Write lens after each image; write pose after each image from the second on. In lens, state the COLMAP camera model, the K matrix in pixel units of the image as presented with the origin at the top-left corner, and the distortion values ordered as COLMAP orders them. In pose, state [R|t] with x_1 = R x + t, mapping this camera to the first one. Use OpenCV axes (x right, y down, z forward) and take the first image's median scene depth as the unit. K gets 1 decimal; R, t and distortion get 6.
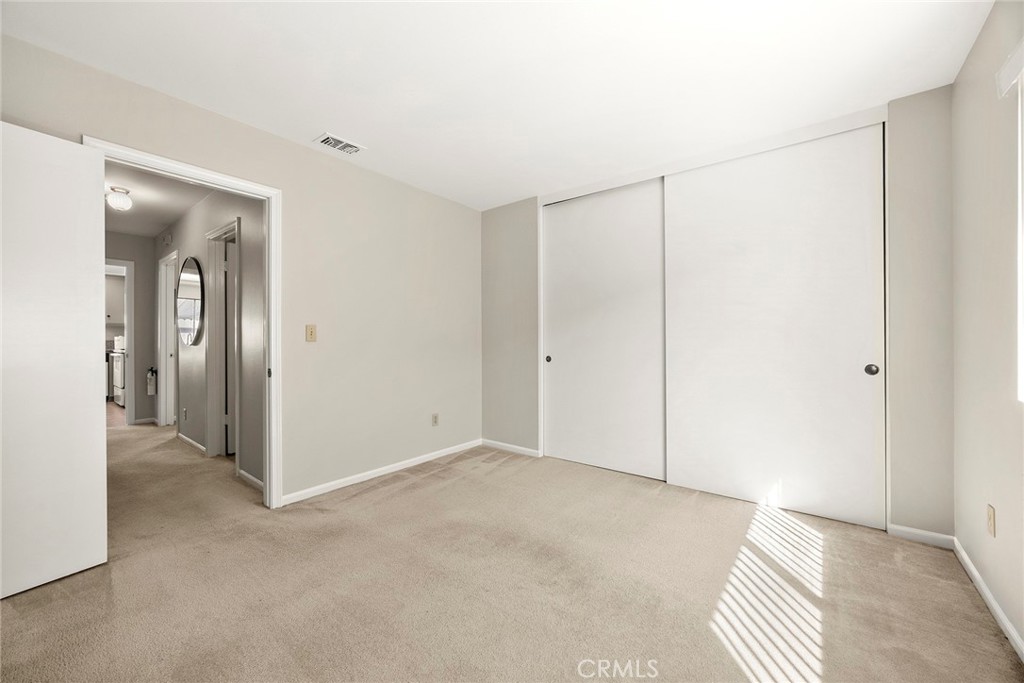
lens RADIAL K [[394.4, 0, 512.6], [0, 394.4, 341.4], [0, 0, 1]] dist [-0.006340, 0.000979]
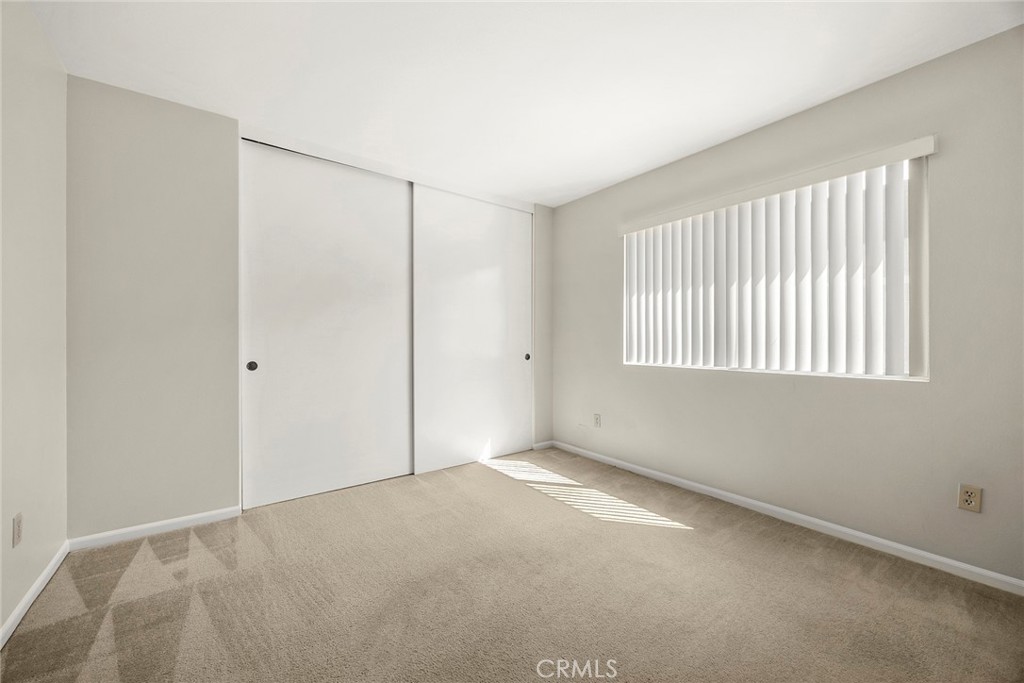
lens RADIAL K [[394.4, 0, 517.2], [0, 394.4, 340.5], [0, 0, 1]] dist [-0.006340, 0.000979]
pose [[0.246258, -0.001014, 0.969204, -0.564821], [0.002235, 0.999997, 0.000478, 0.000323], [-0.969202, 0.002049, 0.246260, 0.473773]]
